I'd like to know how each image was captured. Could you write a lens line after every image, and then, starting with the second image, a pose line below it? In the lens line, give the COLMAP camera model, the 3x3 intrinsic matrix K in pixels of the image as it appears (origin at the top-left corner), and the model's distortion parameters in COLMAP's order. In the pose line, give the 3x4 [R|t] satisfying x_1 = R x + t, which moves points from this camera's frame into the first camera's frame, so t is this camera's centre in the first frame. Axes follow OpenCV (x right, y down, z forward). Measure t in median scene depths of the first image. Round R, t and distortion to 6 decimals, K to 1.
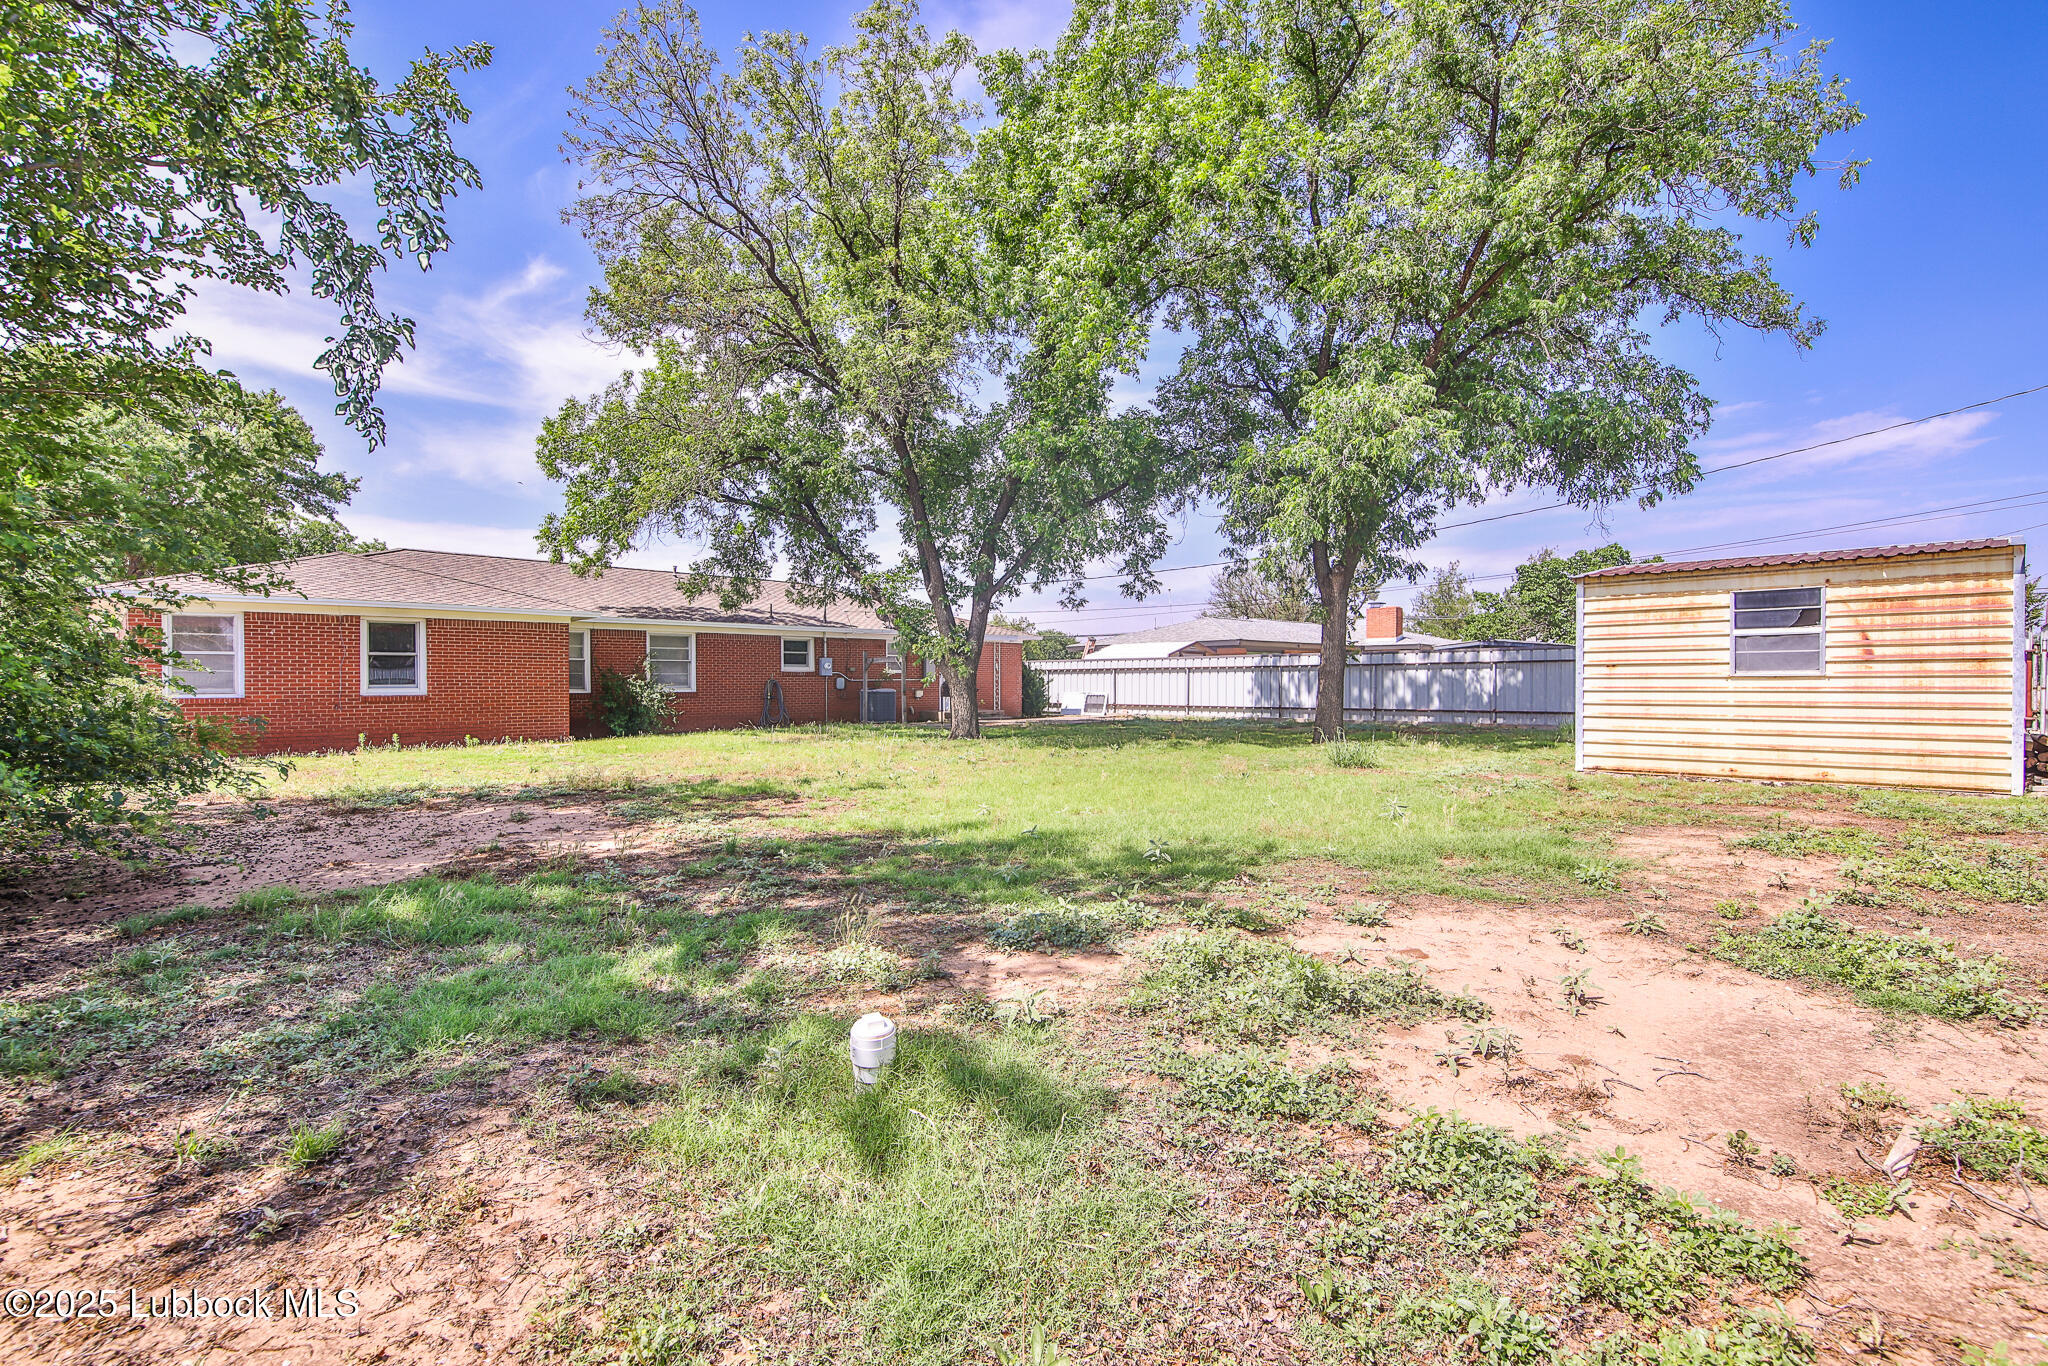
lens RADIAL K [[942.6, 0, 1021.3], [0, 942.6, 689.6], [0, 0, 1]] dist [-0.001449, -0.009375]
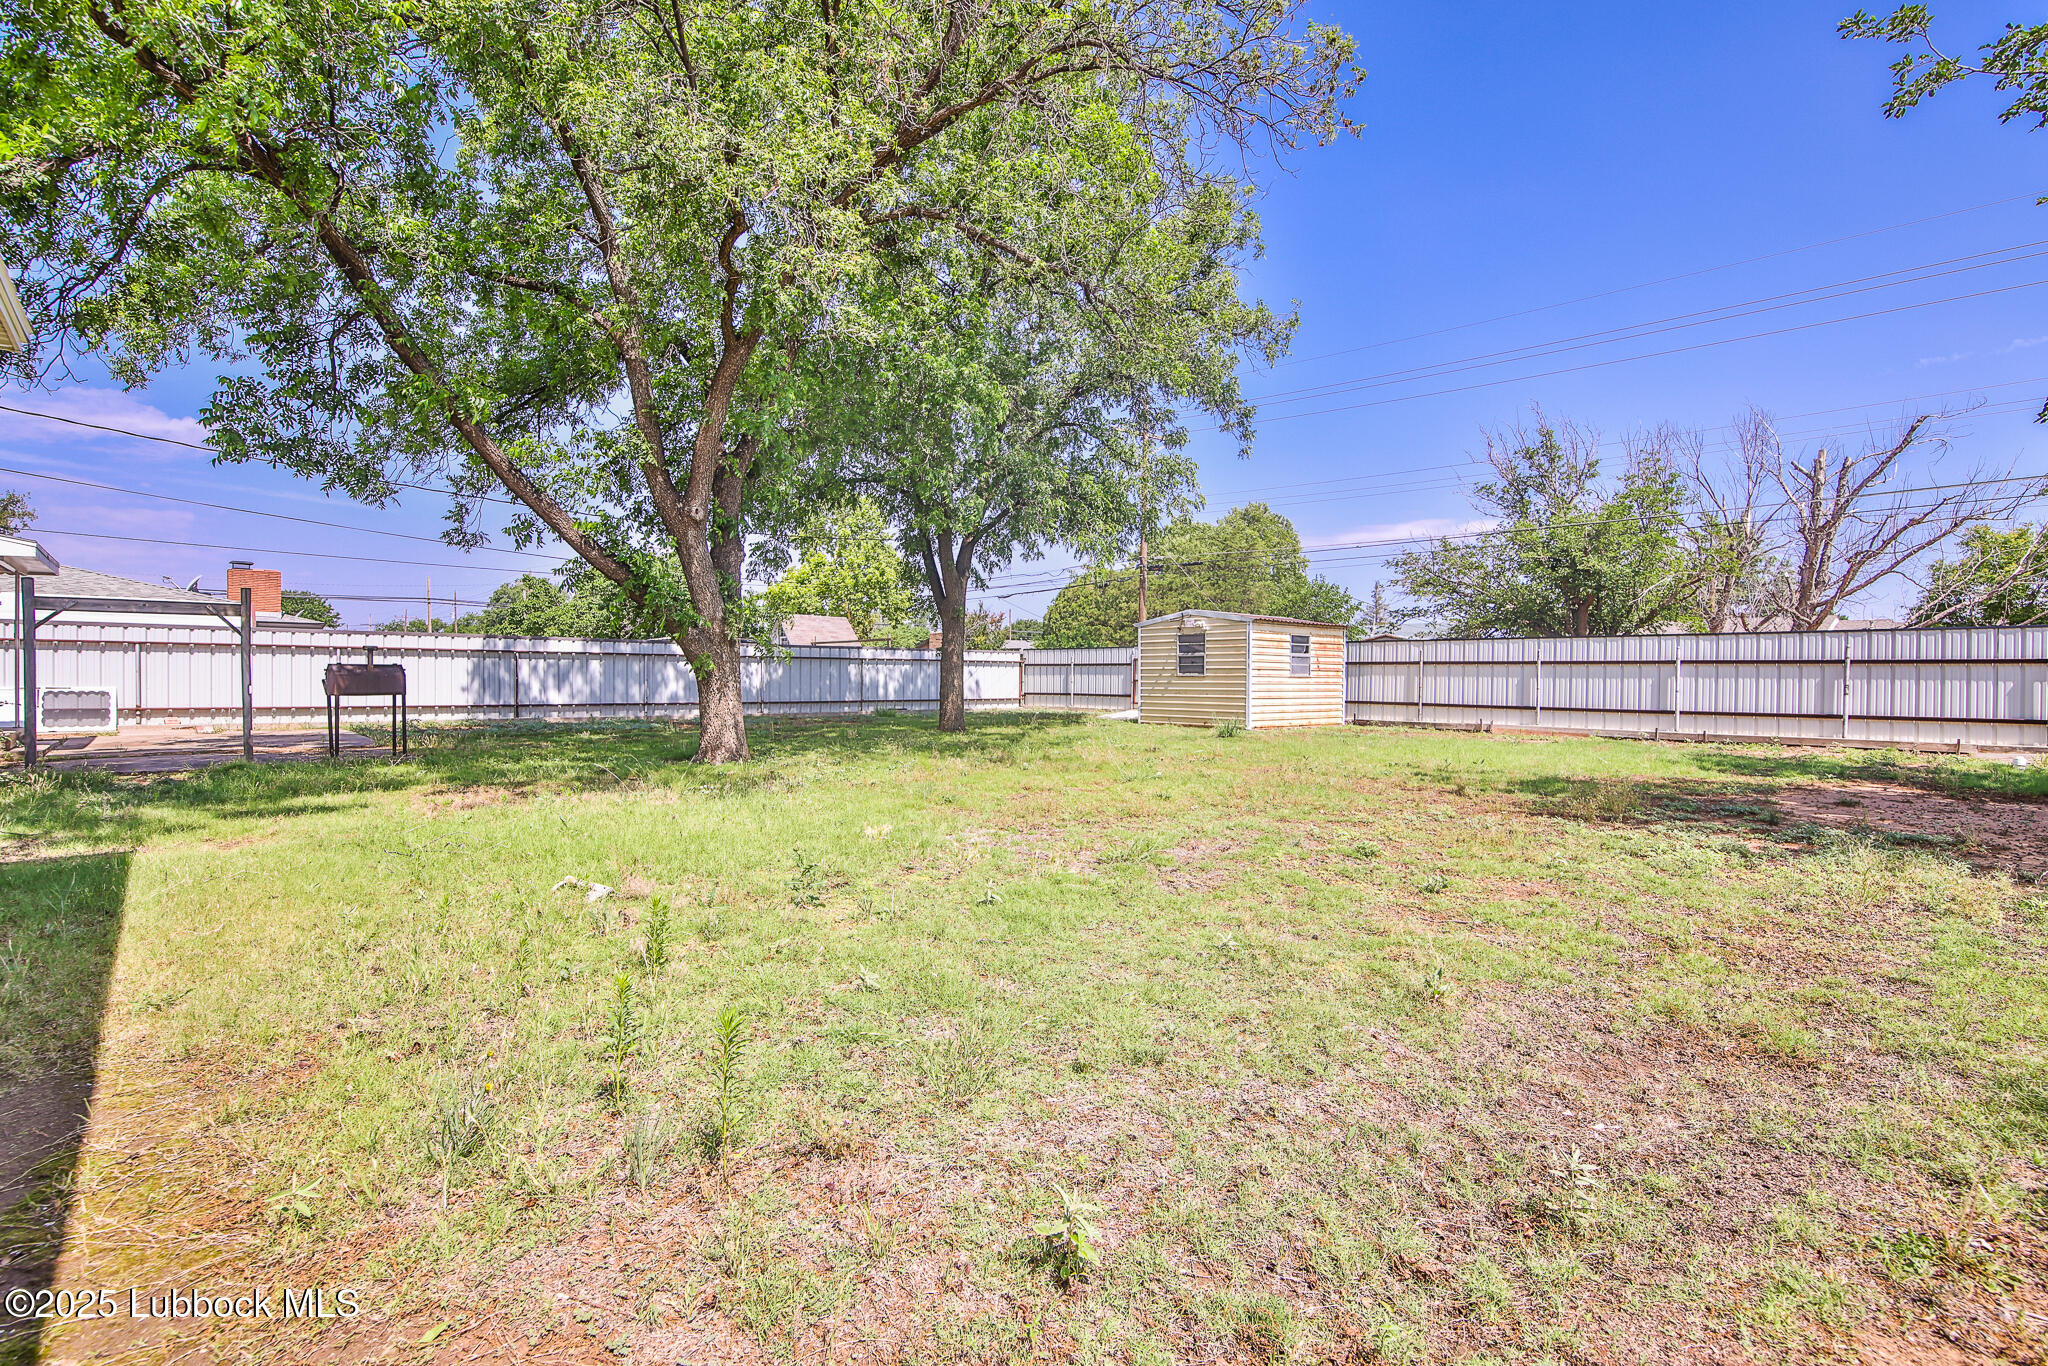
lens RADIAL K [[942.6, 0, 1021.3], [0, 942.6, 689.6], [0, 0, 1]] dist [-0.001449, -0.009375]
pose [[0.037310, -0.001266, 0.999303, -0.575107], [-0.000937, 0.999999, 0.001301, 0.005325], [-0.999303, -0.000985, 0.037309, 0.673178]]
